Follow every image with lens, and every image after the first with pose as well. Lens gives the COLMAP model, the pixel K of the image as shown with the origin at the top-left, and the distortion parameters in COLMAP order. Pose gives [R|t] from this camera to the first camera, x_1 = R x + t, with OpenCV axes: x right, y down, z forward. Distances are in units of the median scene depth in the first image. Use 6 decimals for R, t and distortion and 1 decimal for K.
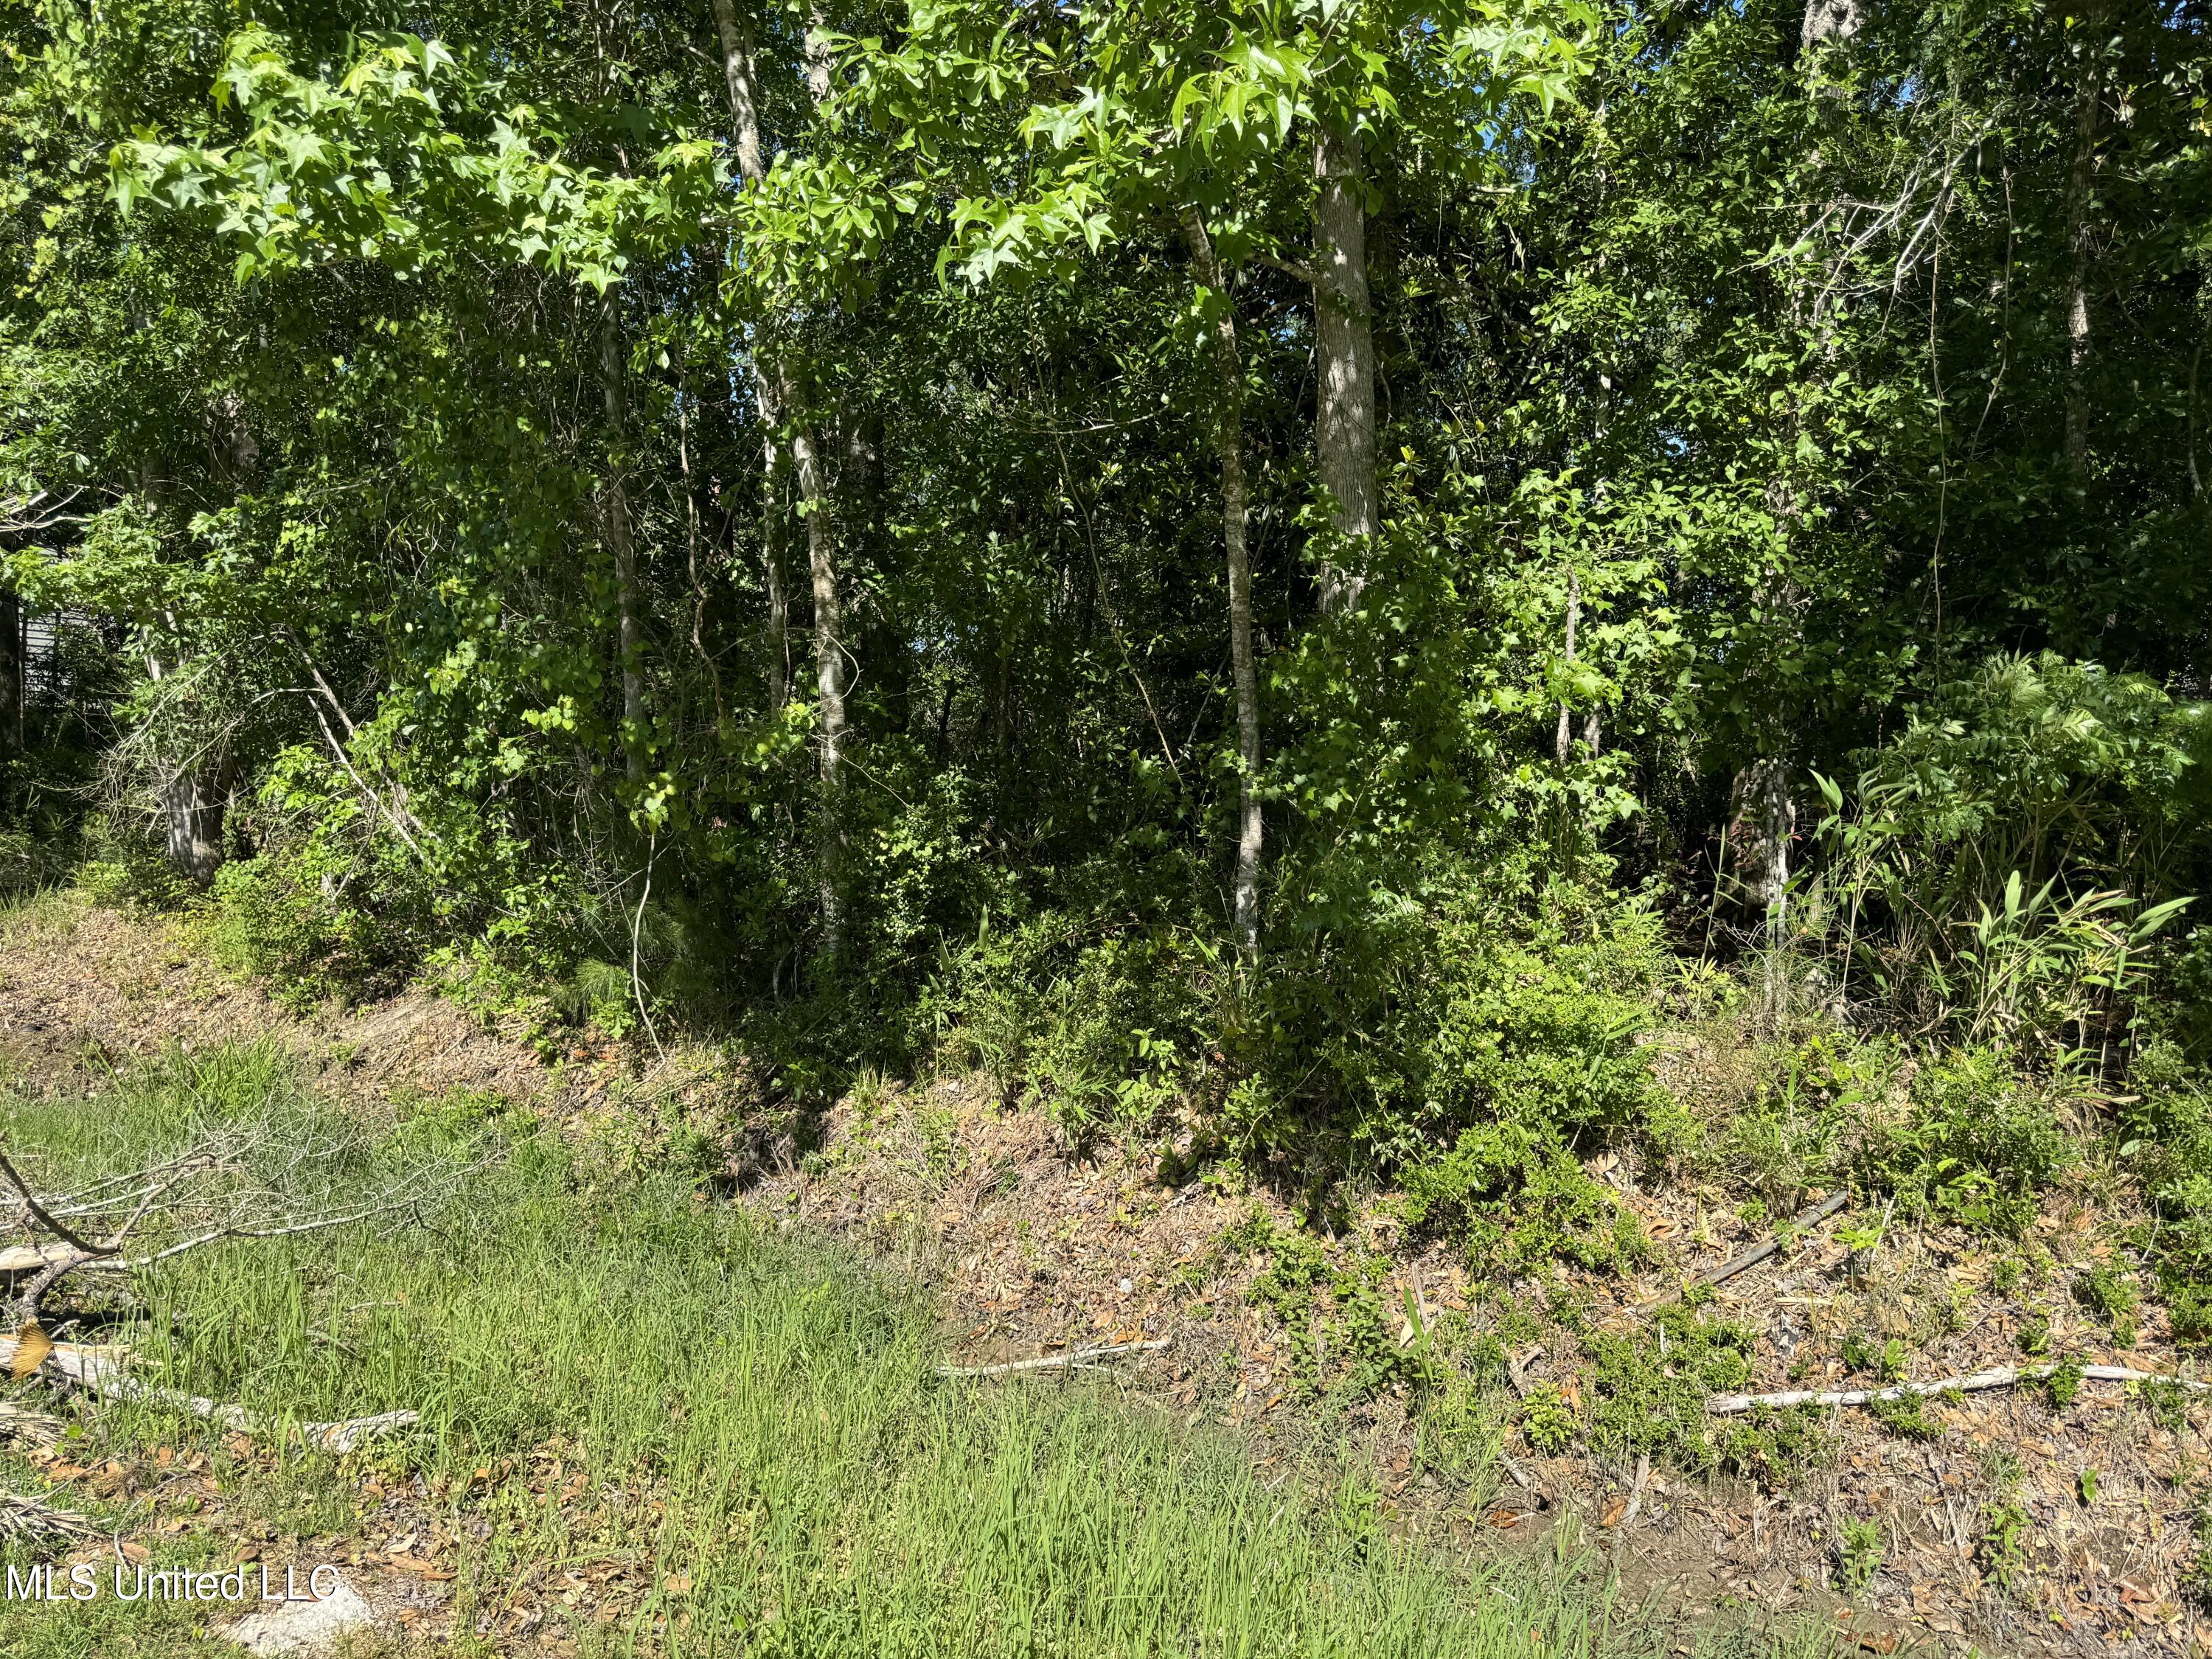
lens RADIAL K [[1561.3, 0, 1101.4], [0, 1561.3, 823.6], [0, 0, 1]] dist [0.040516, -0.049898]
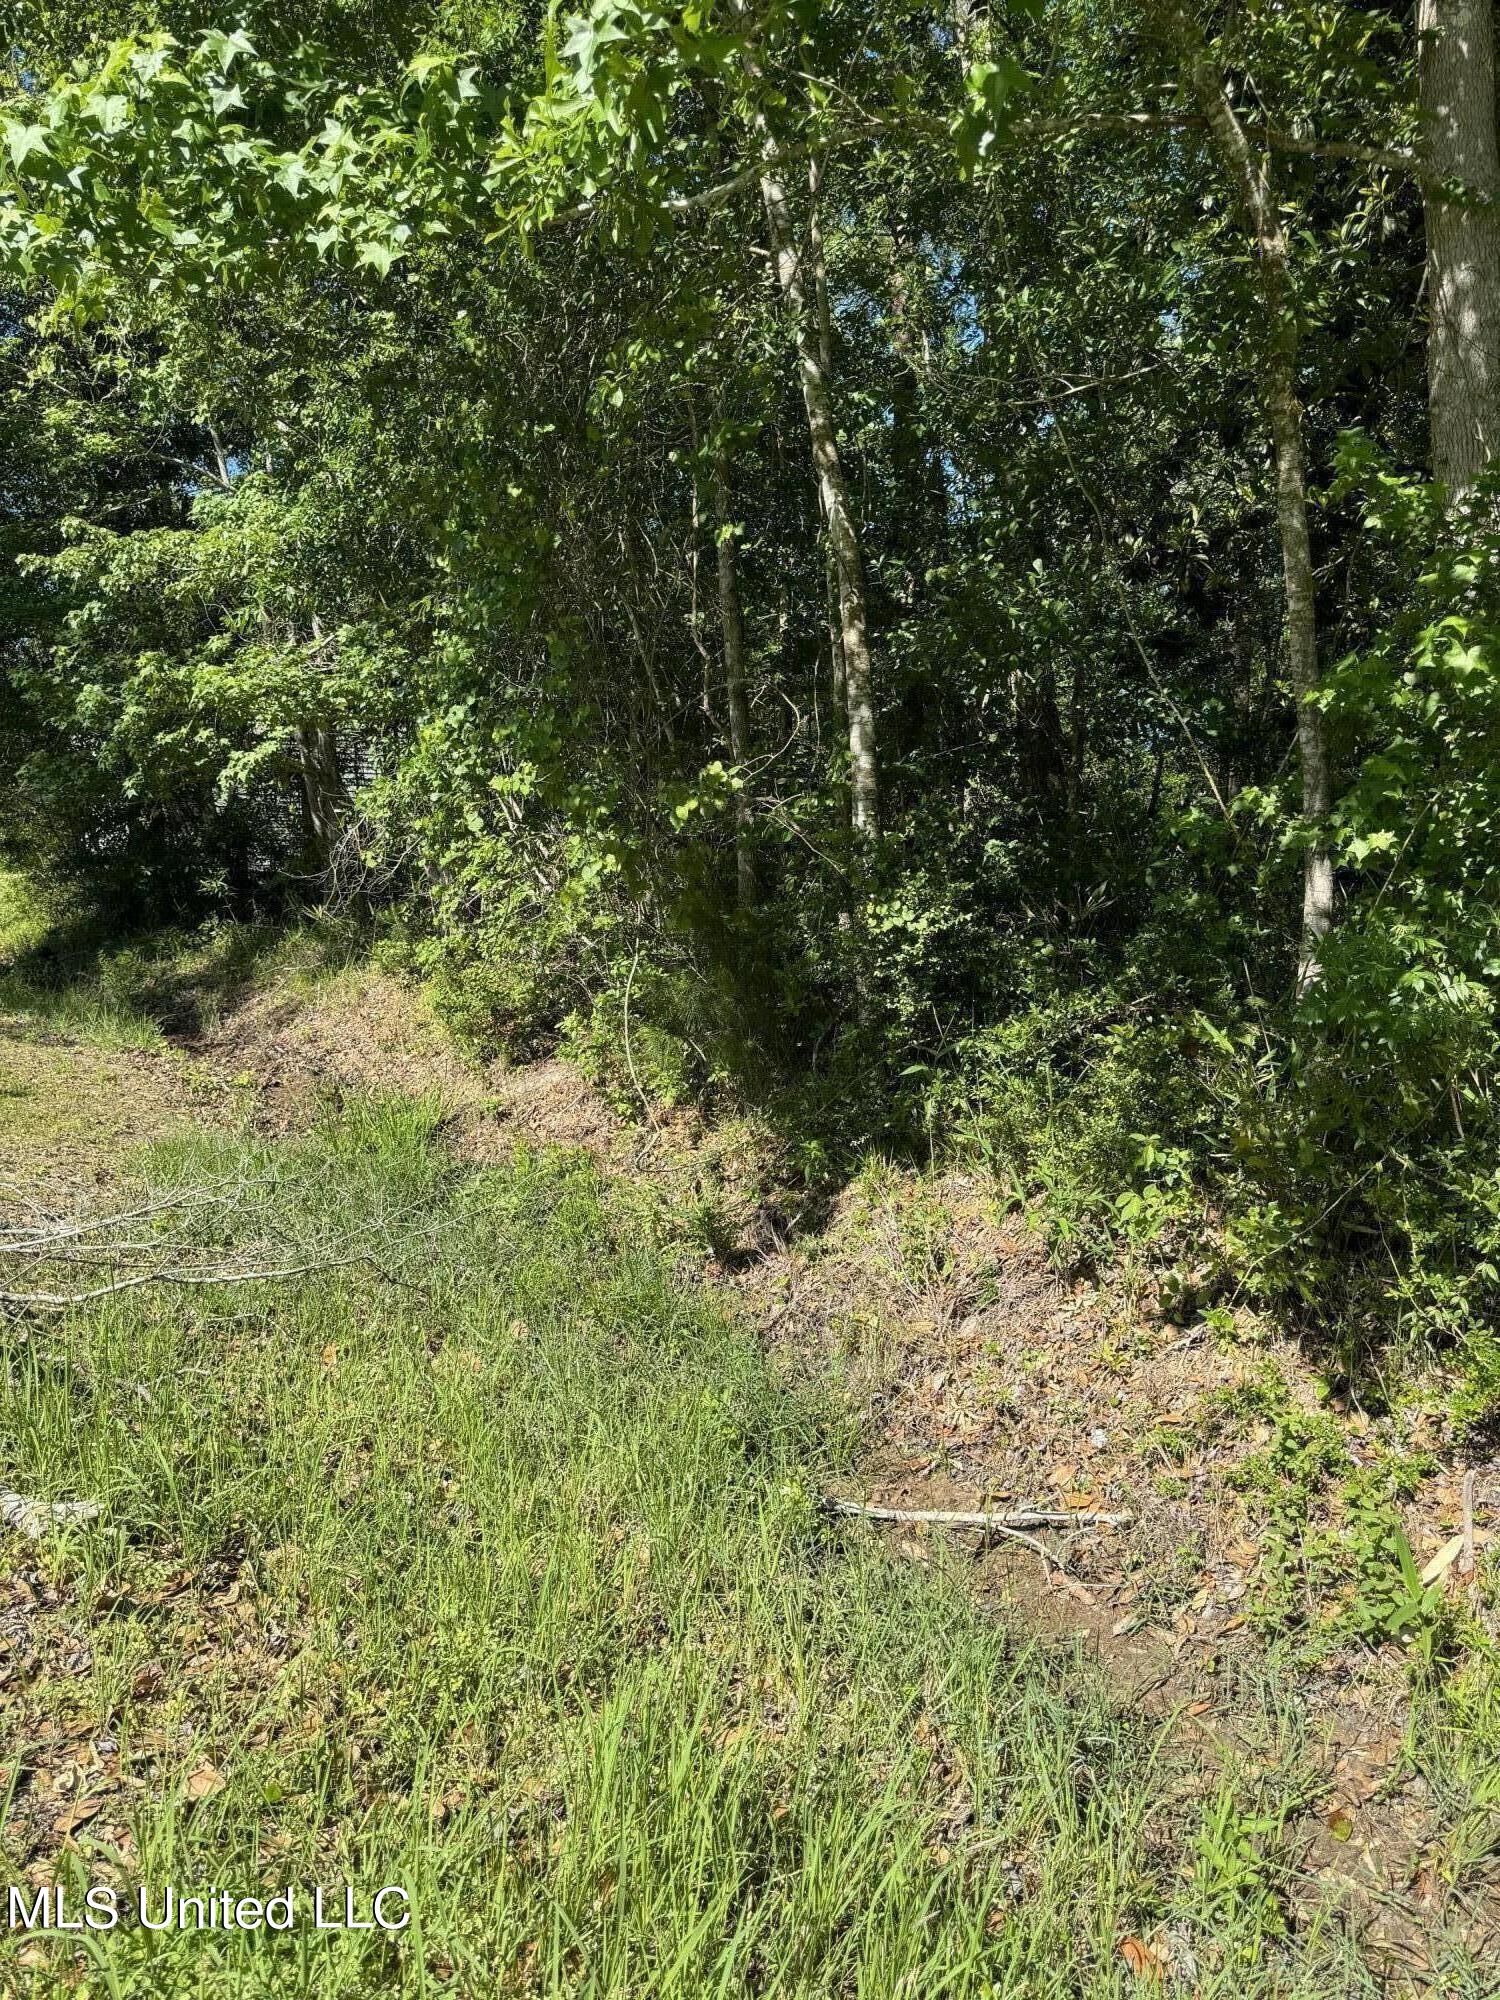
lens RADIAL K [[1411.7, 0, 693.1], [0, 1411.7, 985.1], [0, 0, 1]] dist [0.040516, -0.049898]
pose [[0.910877, 0.022105, -0.412087, 0.112678], [-0.002964, 0.998889, 0.047030, 0.015873], [0.412668, -0.041617, 0.909930, 0.202598]]
